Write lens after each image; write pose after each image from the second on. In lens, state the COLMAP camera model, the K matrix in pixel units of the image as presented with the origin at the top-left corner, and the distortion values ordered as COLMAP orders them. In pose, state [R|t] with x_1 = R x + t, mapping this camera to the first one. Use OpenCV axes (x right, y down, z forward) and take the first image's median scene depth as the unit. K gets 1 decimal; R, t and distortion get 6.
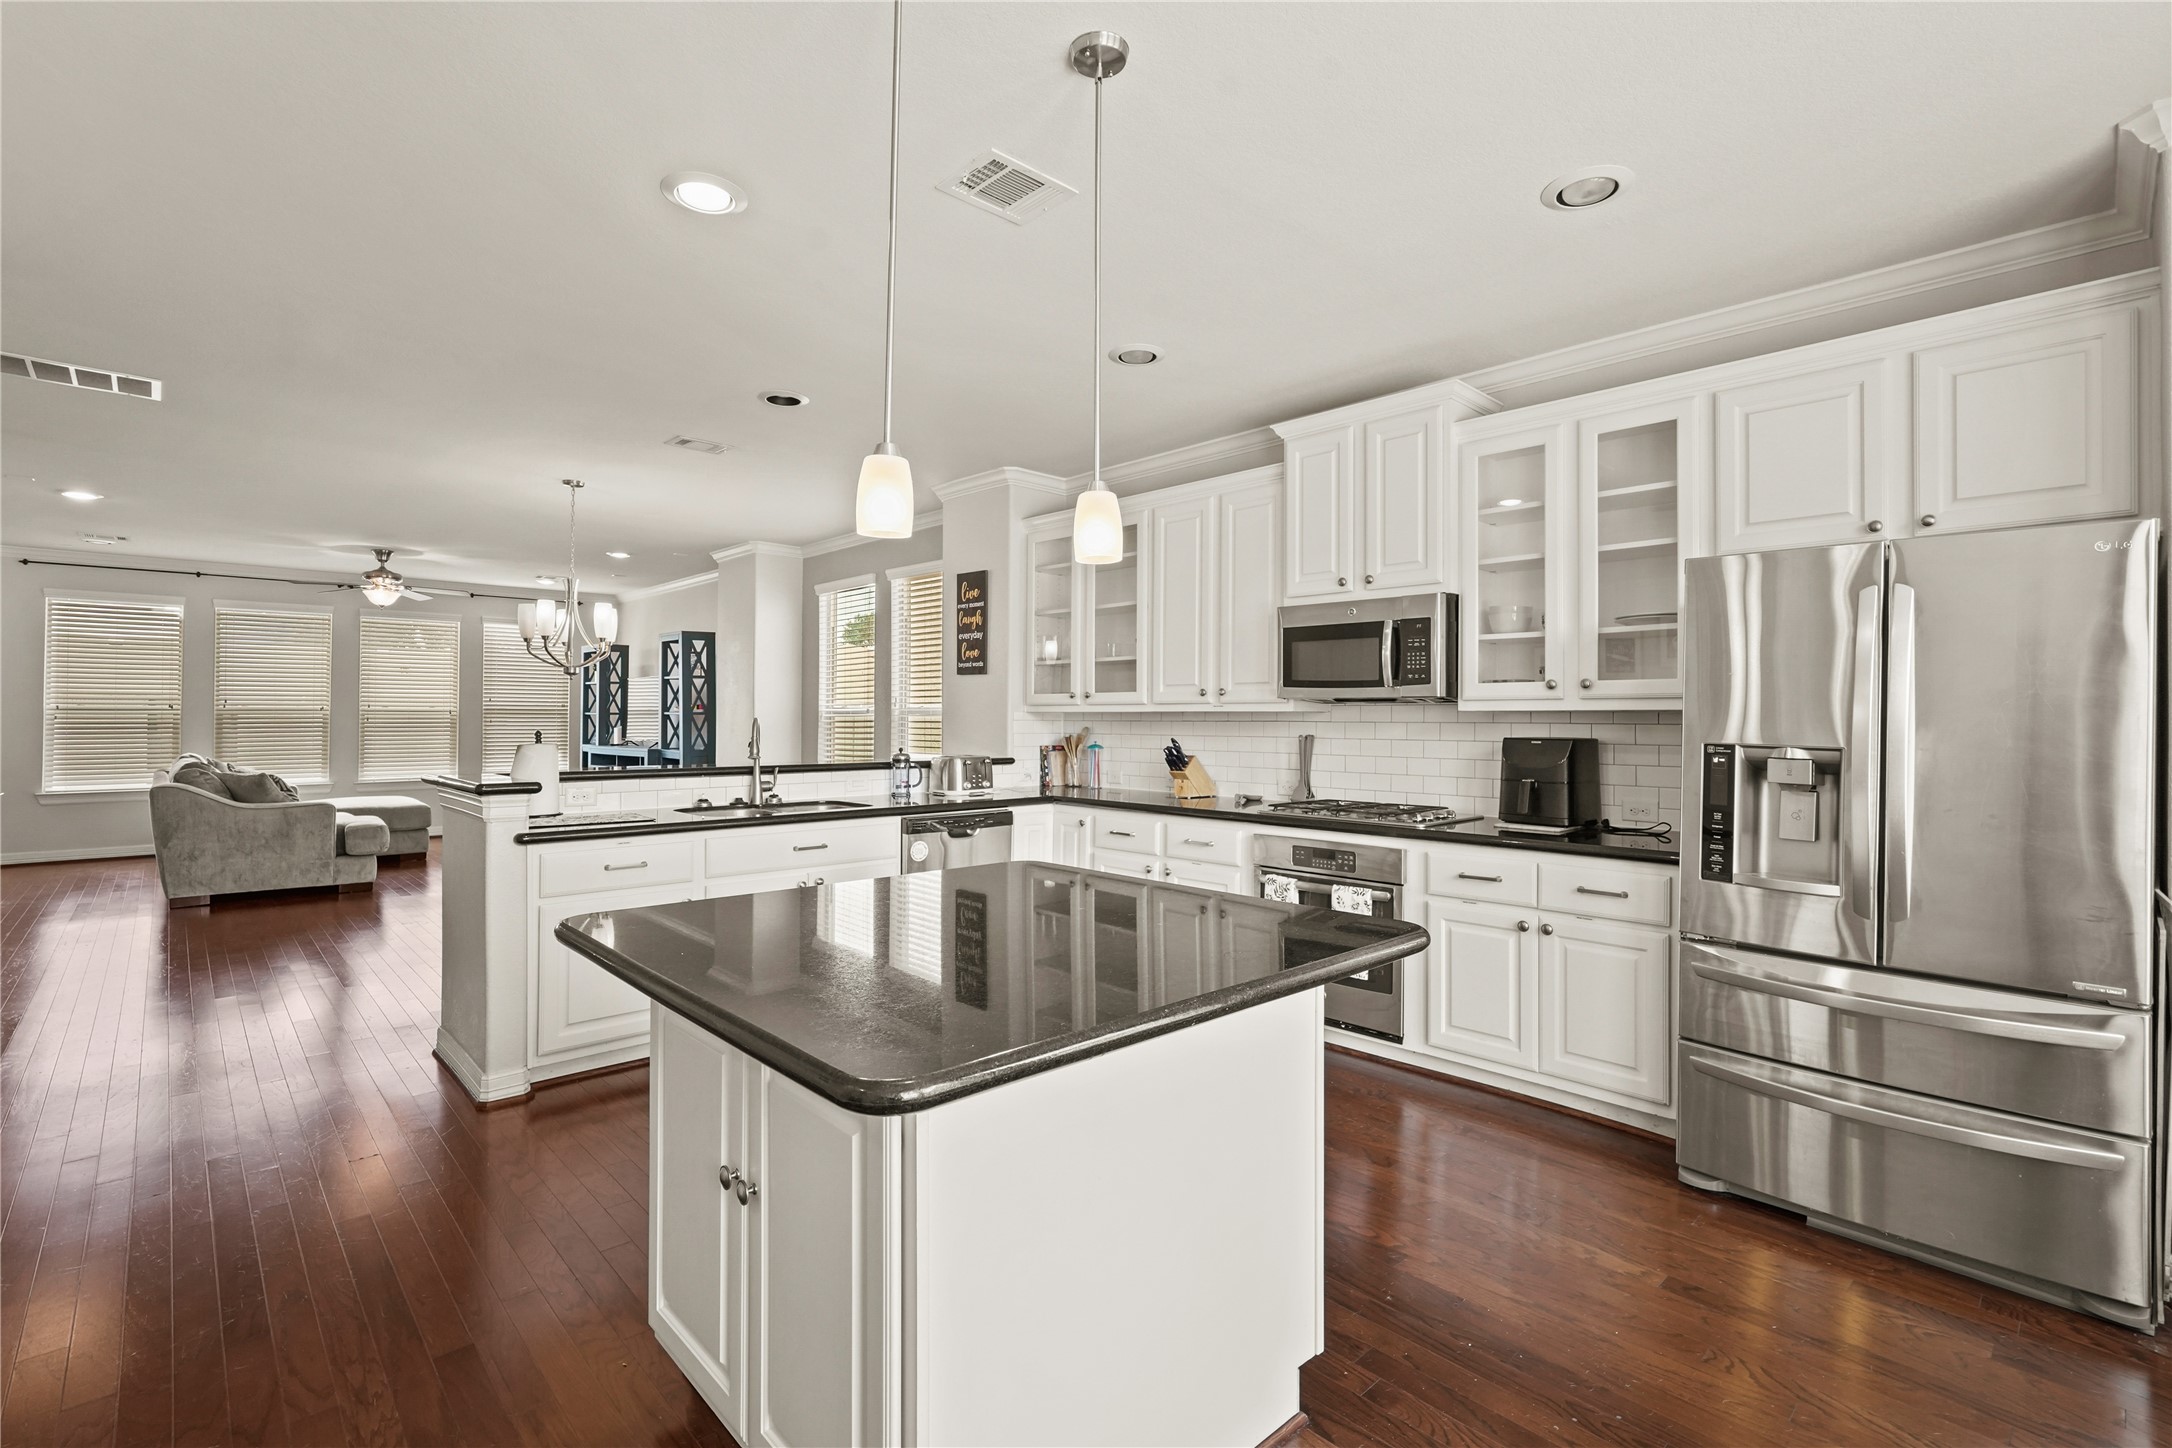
lens RADIAL K [[962.9, 0, 1088.5], [0, 962.9, 712.1], [0, 0, 1]] dist [-0.016803, 0.009215]
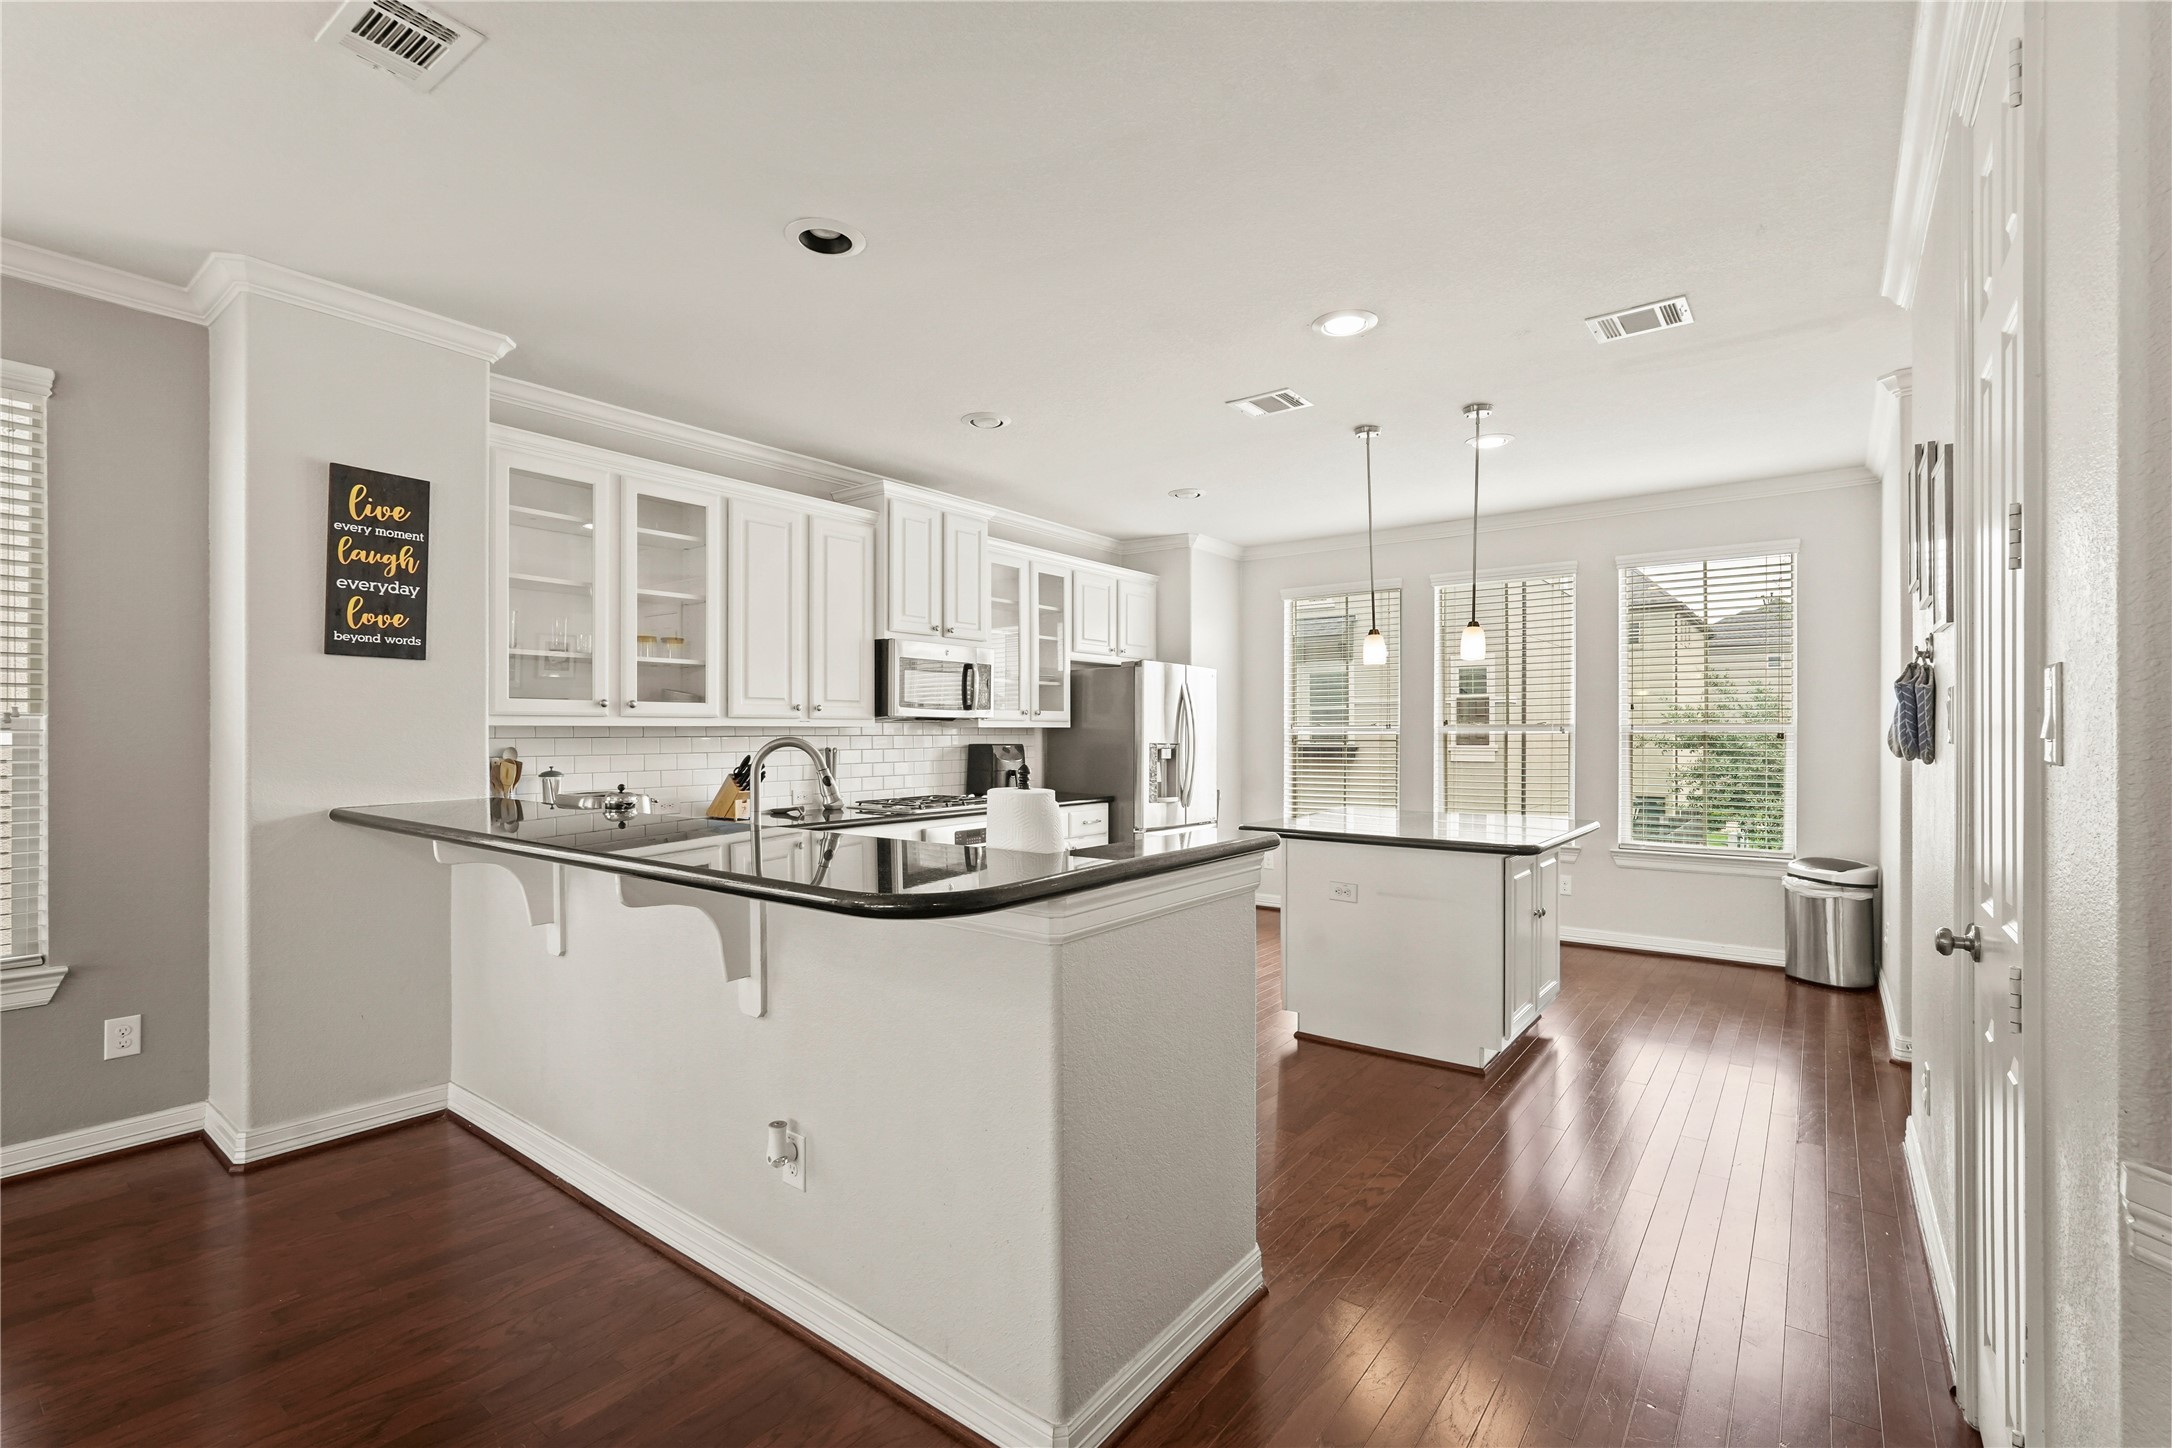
lens RADIAL K [[962.9, 0, 1095.1], [0, 962.9, 729.5], [0, 0, 1]] dist [-0.016803, 0.009215]
pose [[-0.156311, -0.002799, 0.987704, -0.851849], [-0.005781, 0.999981, 0.001919, -0.001047], [-0.987691, -0.005410, -0.156325, 0.794664]]
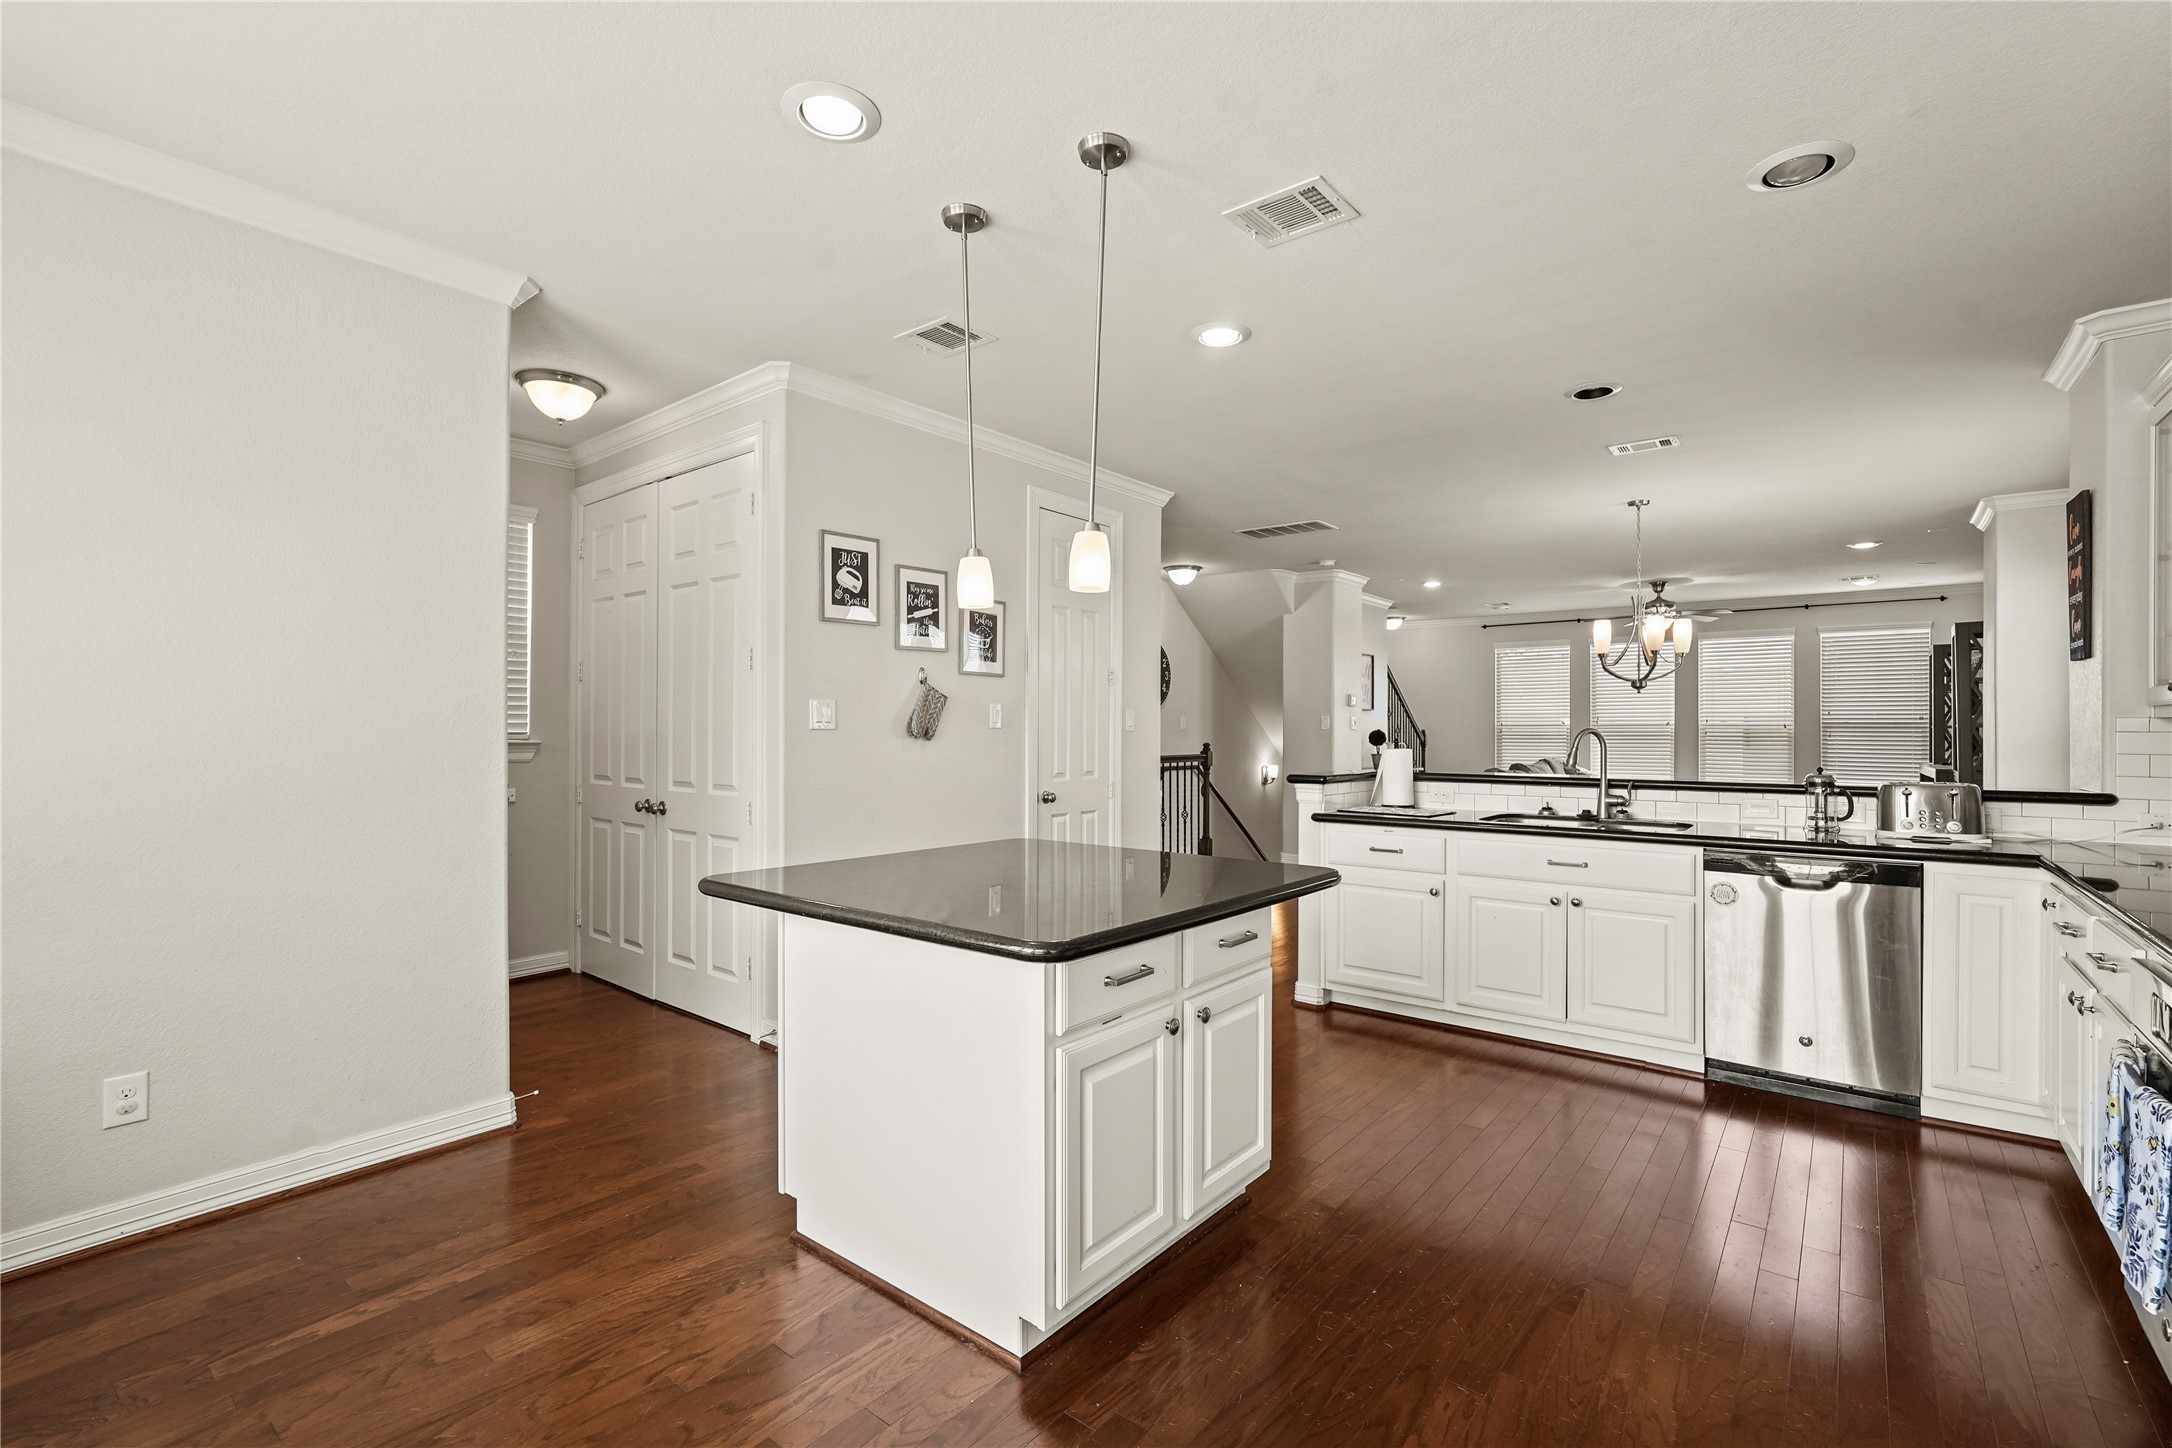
lens RADIAL K [[962.9, 0, 1107.4], [0, 962.9, 727.7], [0, 0, 1]] dist [-0.016803, 0.009215]
pose [[0.144564, -0.005239, -0.989482, 0.470956], [0.003770, 0.999982, -0.004744, 0.007219], [0.989488, -0.003044, 0.144581, 0.332725]]
